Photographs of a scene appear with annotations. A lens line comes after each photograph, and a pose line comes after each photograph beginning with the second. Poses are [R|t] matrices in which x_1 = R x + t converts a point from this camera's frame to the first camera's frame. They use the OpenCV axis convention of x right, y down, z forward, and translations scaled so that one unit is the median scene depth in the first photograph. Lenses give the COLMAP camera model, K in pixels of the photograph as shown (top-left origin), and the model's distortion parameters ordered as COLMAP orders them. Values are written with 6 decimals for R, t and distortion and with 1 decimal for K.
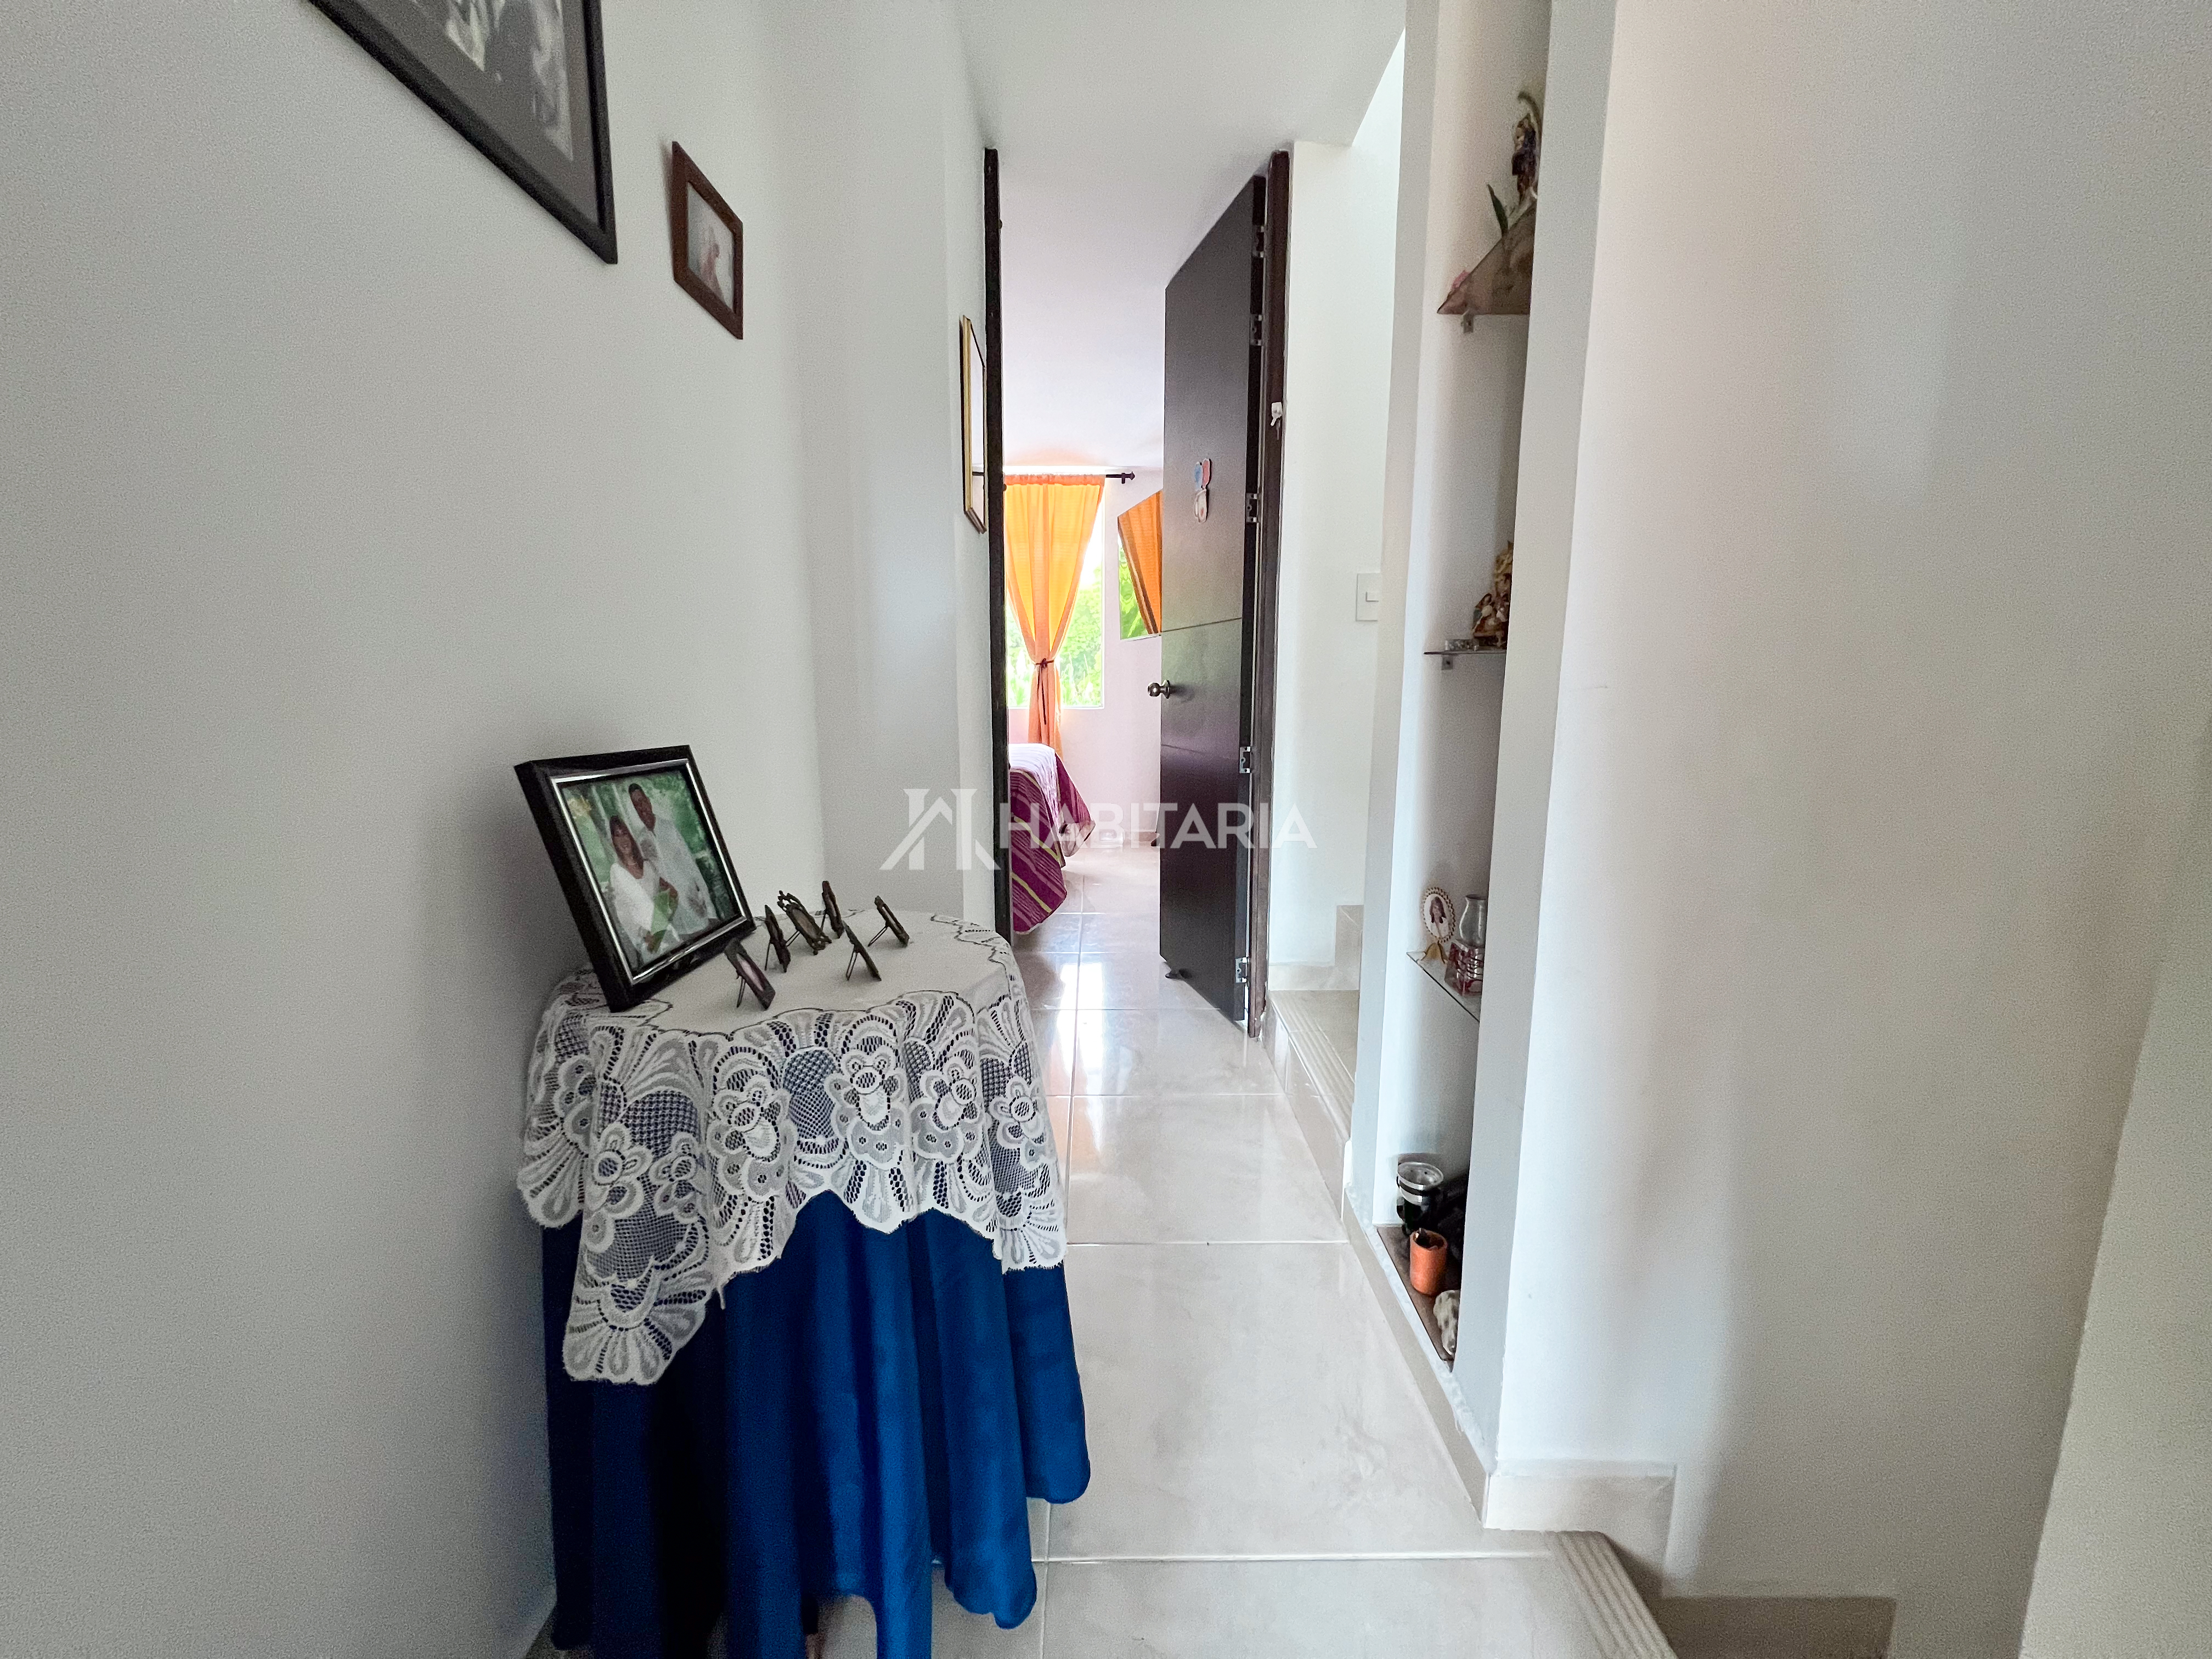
lens RADIAL K [[891.7, 0, 1110.5], [0, 891.7, 830.9], [0, 0, 1]] dist [-0.001227, -0.000394]
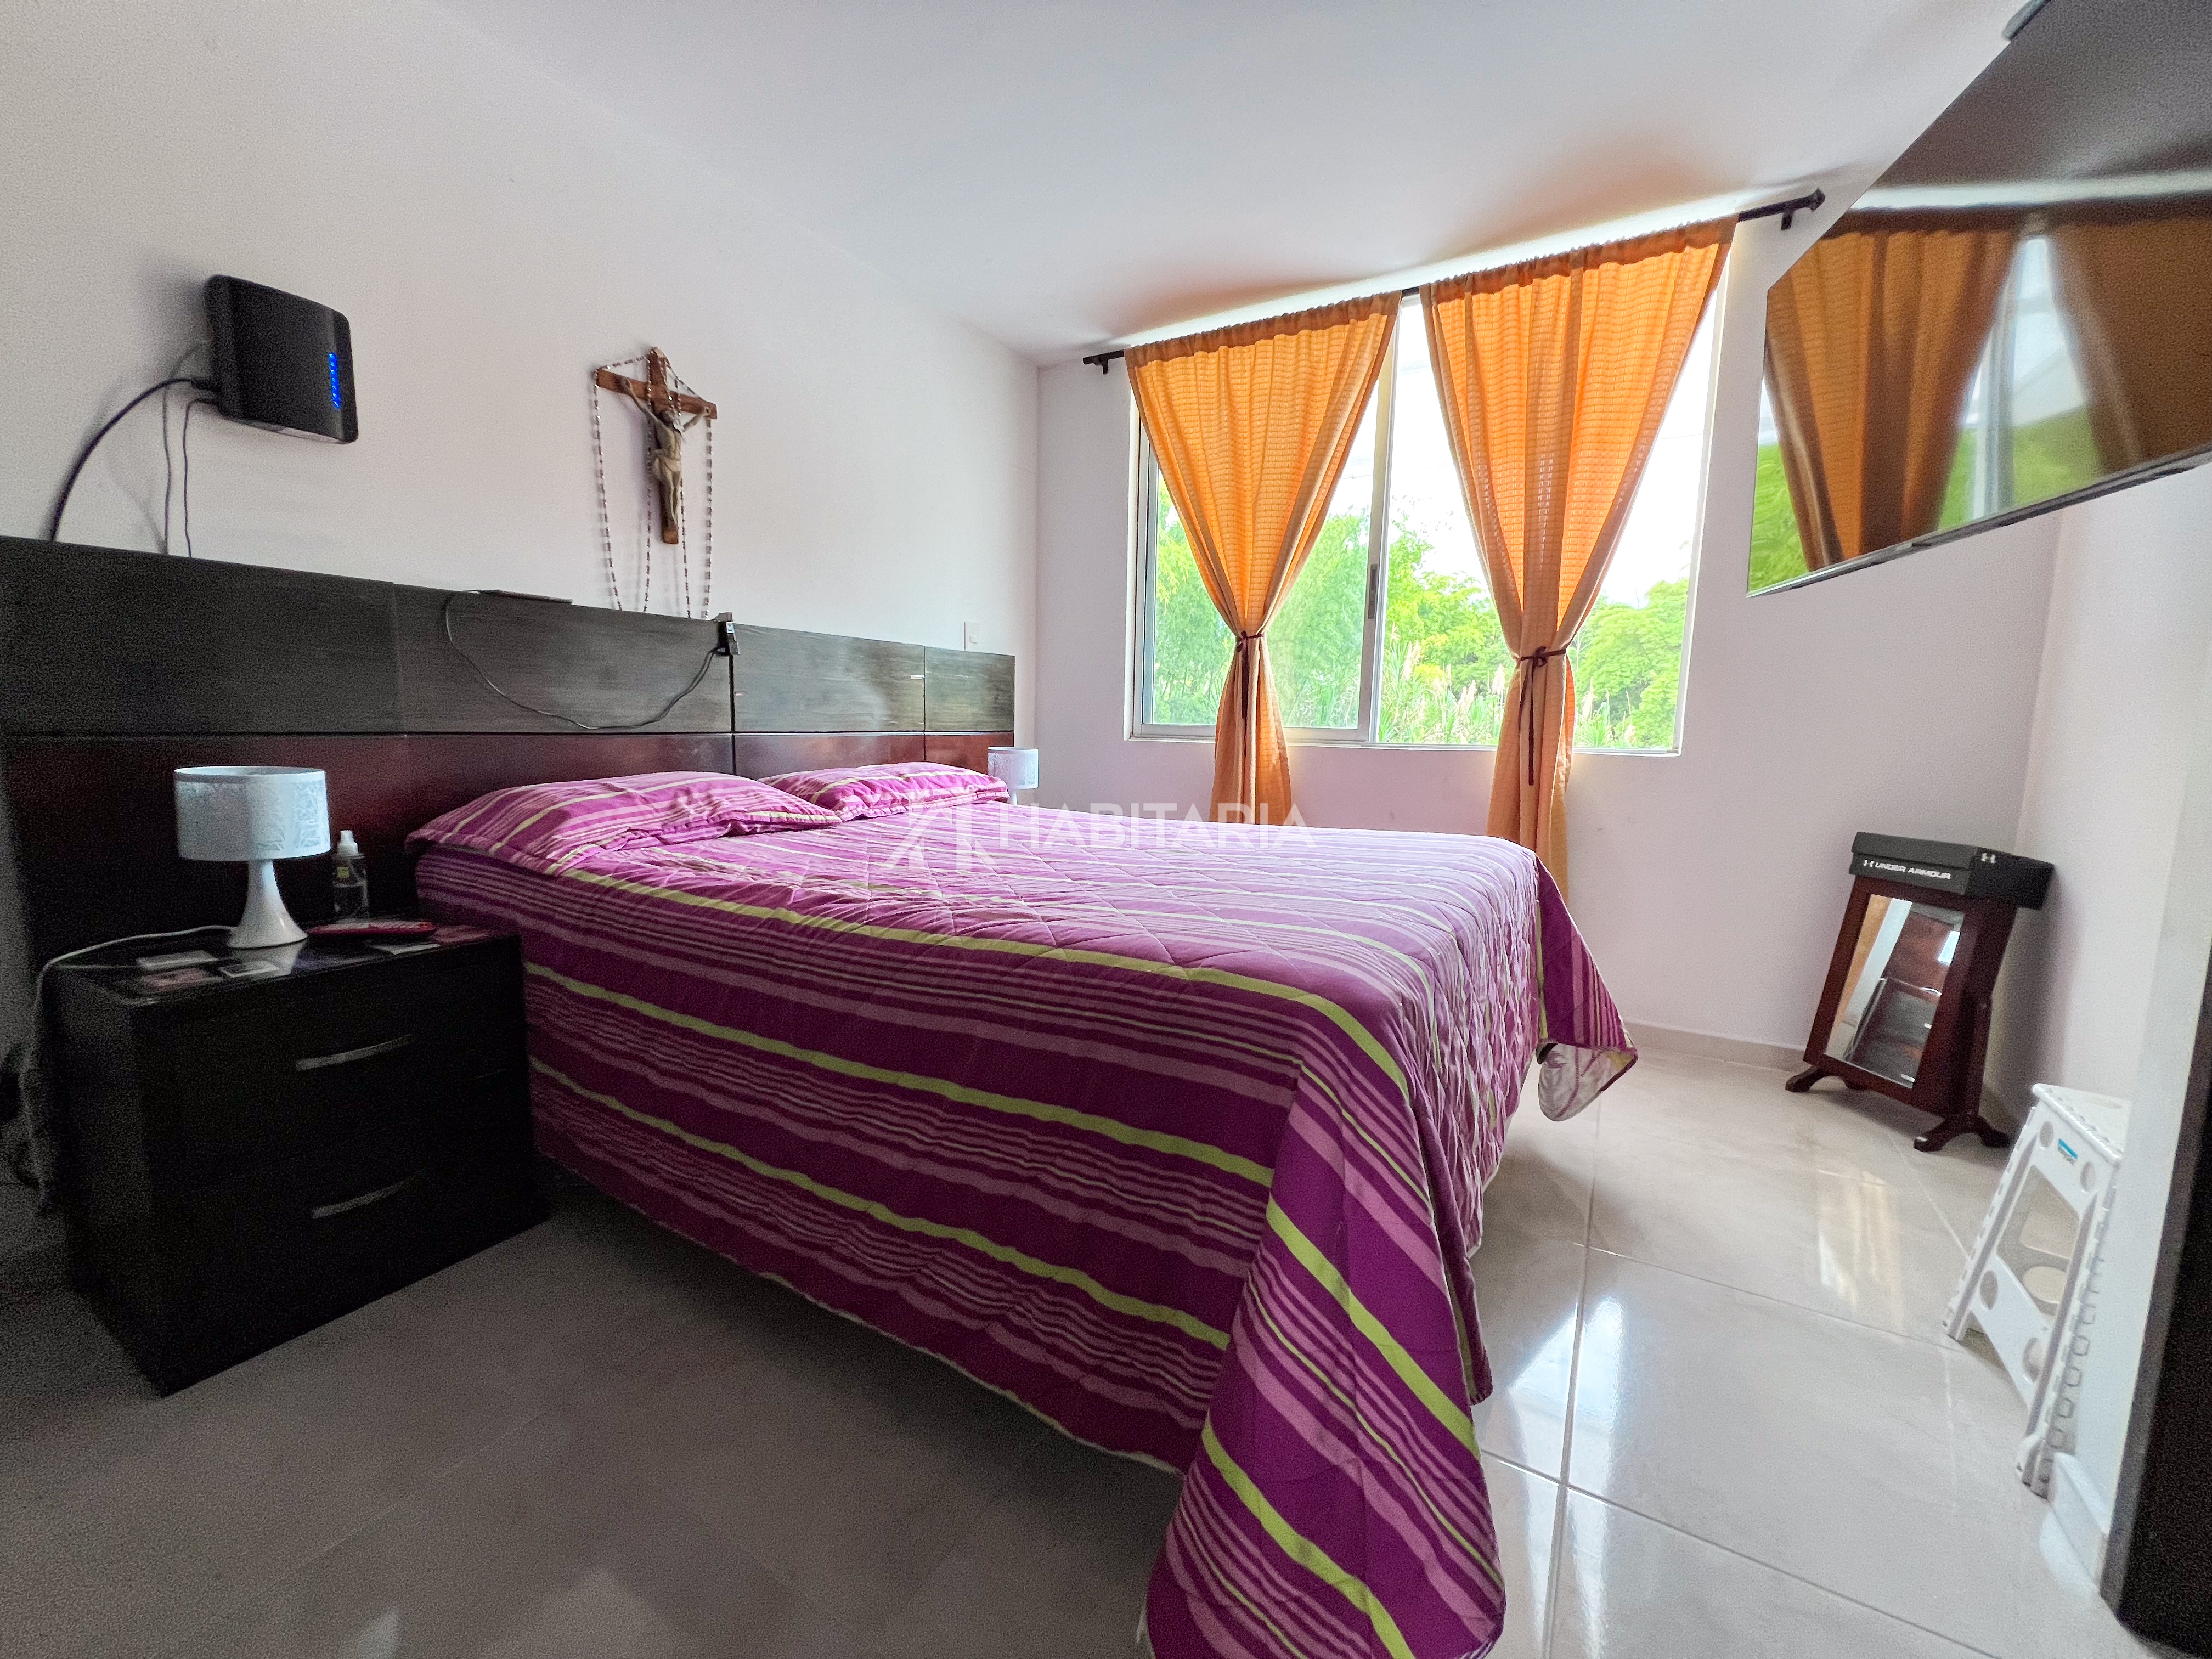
lens RADIAL K [[891.7, 0, 1110.5], [0, 891.7, 830.9], [0, 0, 1]] dist [-0.001227, -0.000394]
pose [[0.853383, 0.070395, -0.516510, -0.023144], [-0.094634, 0.995297, -0.020706, -0.077904], [0.512623, 0.066550, 0.856031, 0.555387]]
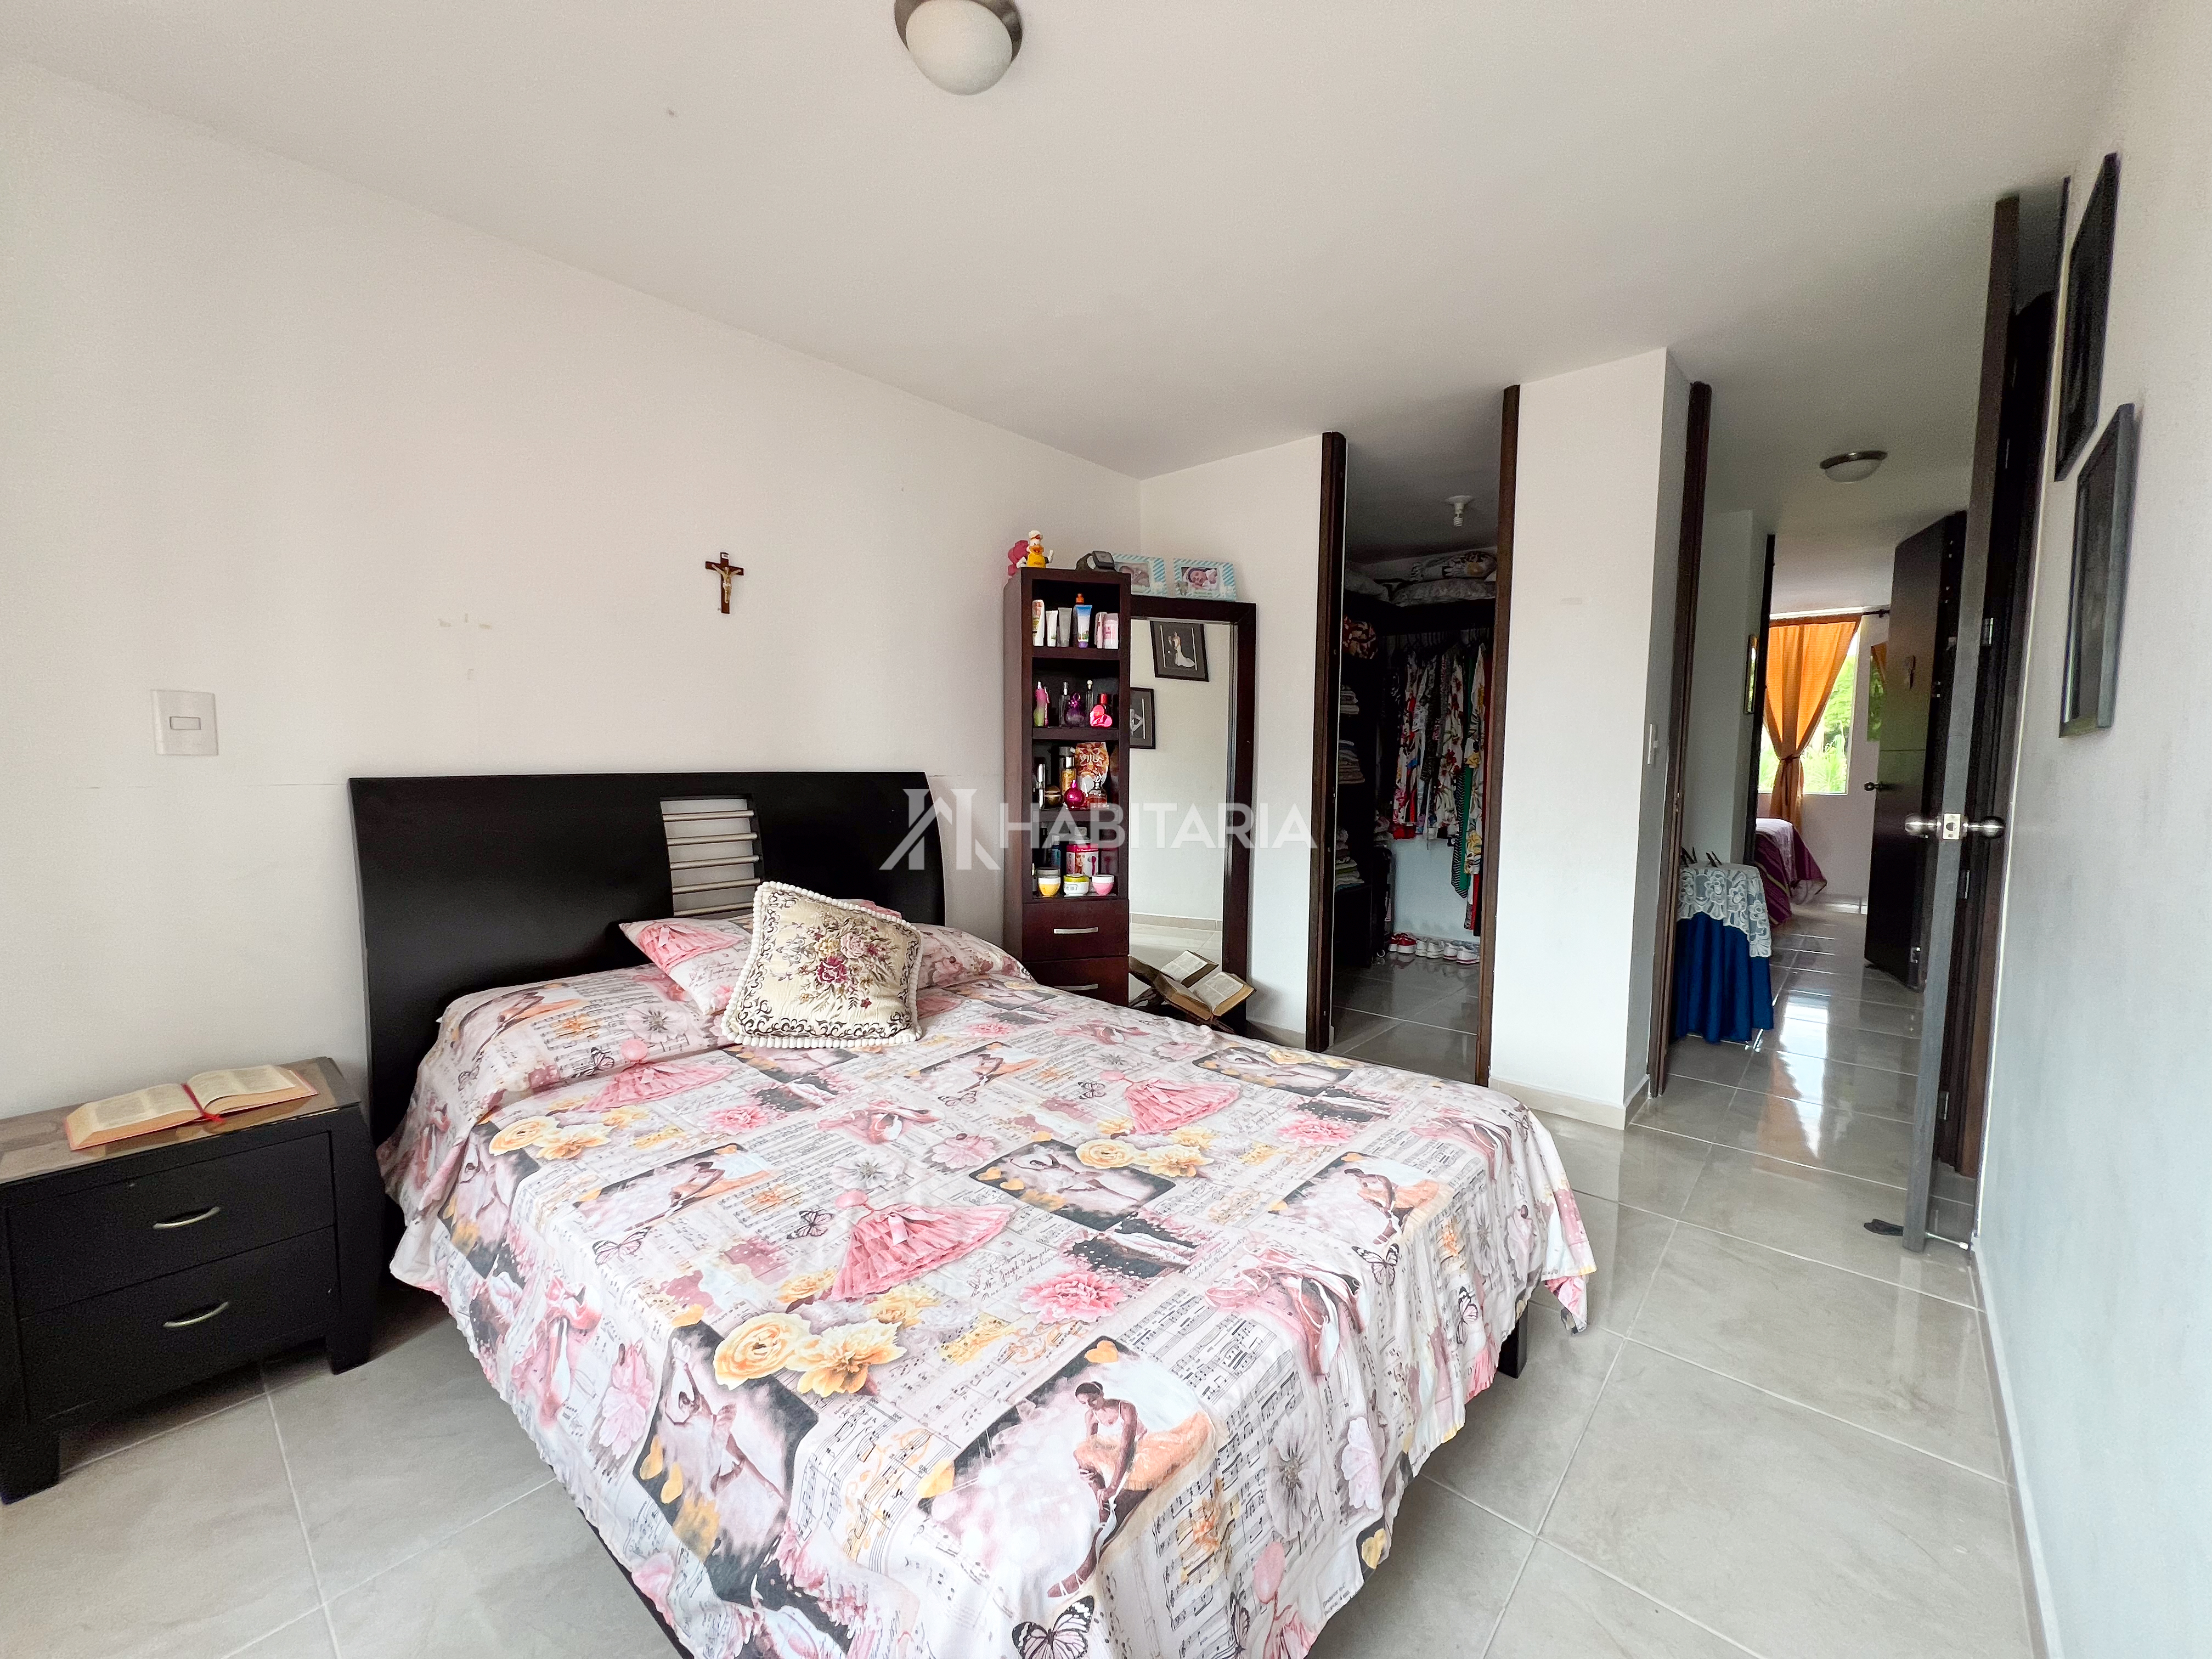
lens RADIAL K [[882.4, 0, 1102.4], [0, 882.4, 837.6], [0, 0, 1]] dist [-0.000125, -0.000604]
pose [[0.737702, 0.056109, -0.672791, 0.063851], [-0.107434, 0.993598, -0.034936, 0.084986], [0.666523, 0.098053, 0.739007, -0.674234]]
